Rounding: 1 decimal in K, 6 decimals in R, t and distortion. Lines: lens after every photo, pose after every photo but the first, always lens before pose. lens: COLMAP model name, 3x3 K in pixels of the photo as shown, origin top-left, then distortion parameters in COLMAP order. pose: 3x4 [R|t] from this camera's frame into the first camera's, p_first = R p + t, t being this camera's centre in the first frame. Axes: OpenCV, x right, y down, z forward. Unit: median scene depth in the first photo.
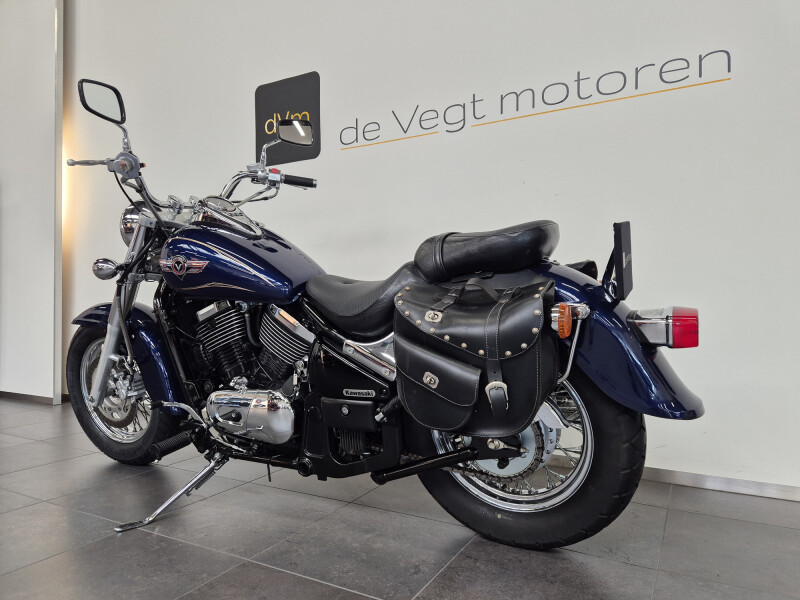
lens RADIAL K [[533.8, 0, 407.6], [0, 533.8, 298.2], [0, 0, 1]] dist [0.065164, -0.045400]
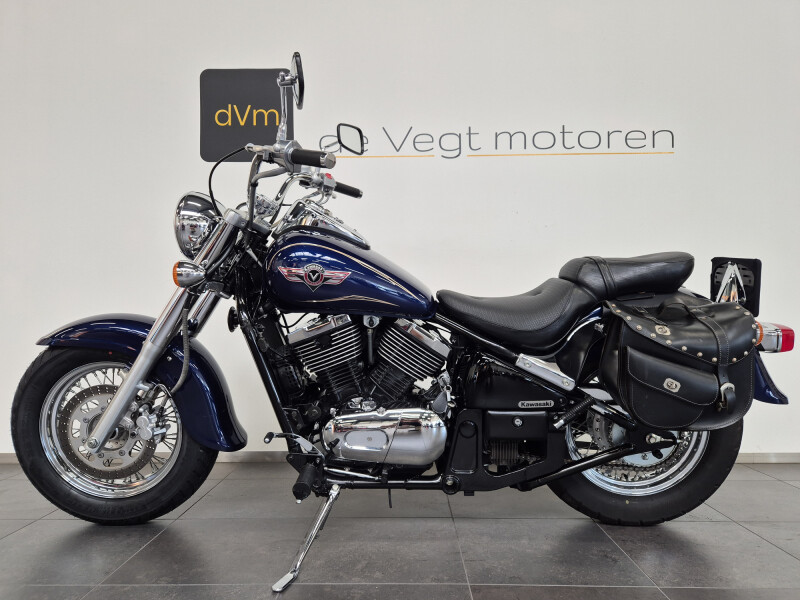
lens RADIAL K [[533.8, 0, 394.9], [0, 533.8, 300.7], [0, 0, 1]] dist [0.065164, -0.045400]
pose [[0.884569, 0.019283, 0.466010, -0.705459], [-0.007538, 0.999606, -0.027055, 0.004026], [-0.466348, 0.020419, 0.884365, 0.160962]]
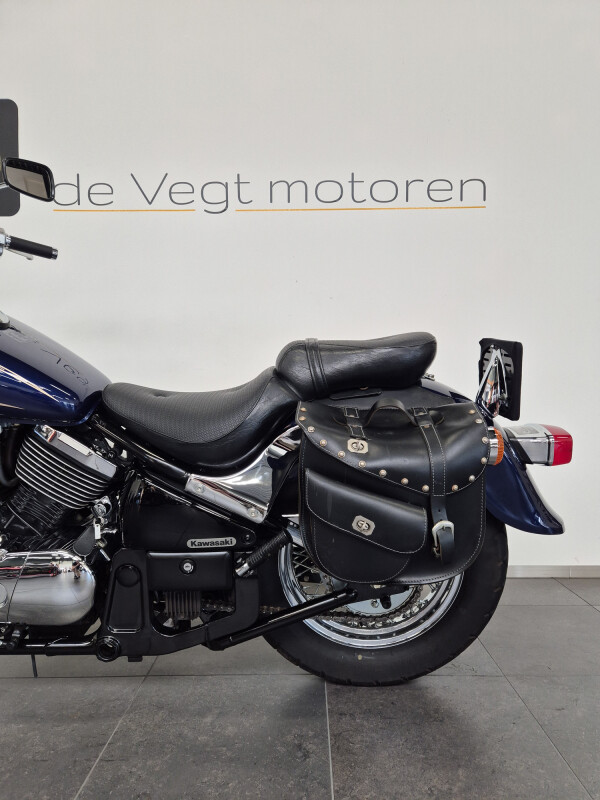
lens RADIAL K [[533.8, 0, 301.3], [0, 533.8, 403.7], [0, 0, 1]] dist [0.065164, -0.045400]
pose [[0.880863, -0.009551, 0.473275, -0.288457], [-0.003759, 0.999624, 0.027169, -0.036795], [-0.473357, -0.025711, 0.880496, 0.224300]]
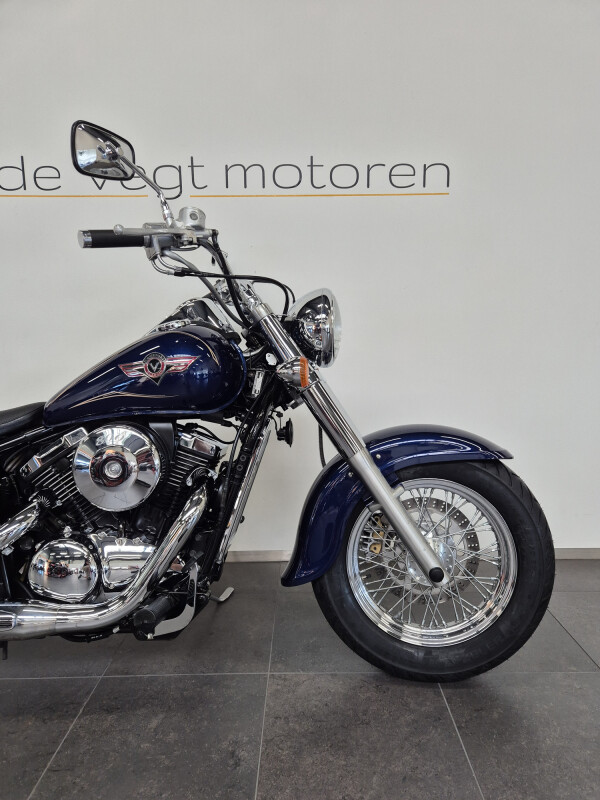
lens RADIAL K [[533.8, 0, 303.1], [0, 533.8, 405.9], [0, 0, 1]] dist [0.065164, -0.045400]
pose [[0.875622, -0.068371, 0.478134, -0.214559], [-0.001727, 0.989481, 0.144655, -0.160771], [-0.482994, -0.127489, 0.866293, 0.186255]]
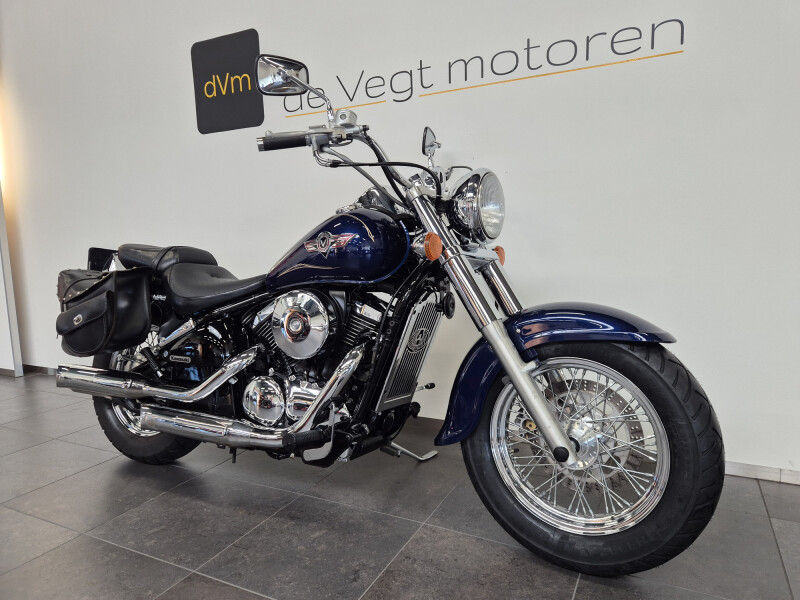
lens RADIAL K [[533.8, 0, 403.6], [0, 533.8, 296.7], [0, 0, 1]] dist [0.065164, -0.045400]
pose [[0.999146, -0.031141, 0.027150, 0.075595], [0.027303, 0.990899, 0.131806, -0.131994], [-0.031007, -0.130953, 0.990904, 0.022168]]
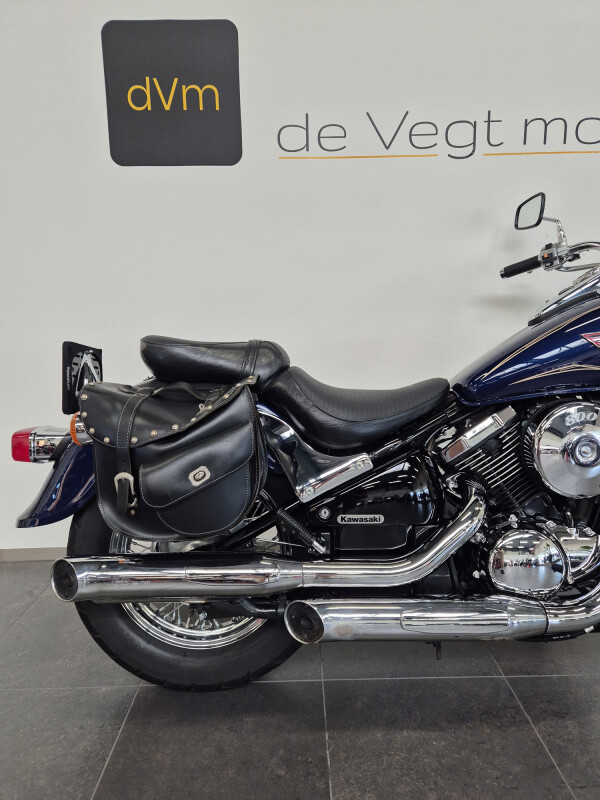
lens RADIAL K [[533.8, 0, 301.0], [0, 533.8, 395.4], [0, 0, 1]] dist [0.065164, -0.045400]
pose [[0.869377, -0.085166, 0.486754, -0.727893], [0.003558, 0.986089, 0.166177, -0.147577], [-0.494136, -0.142739, 0.857587, 0.561415]]
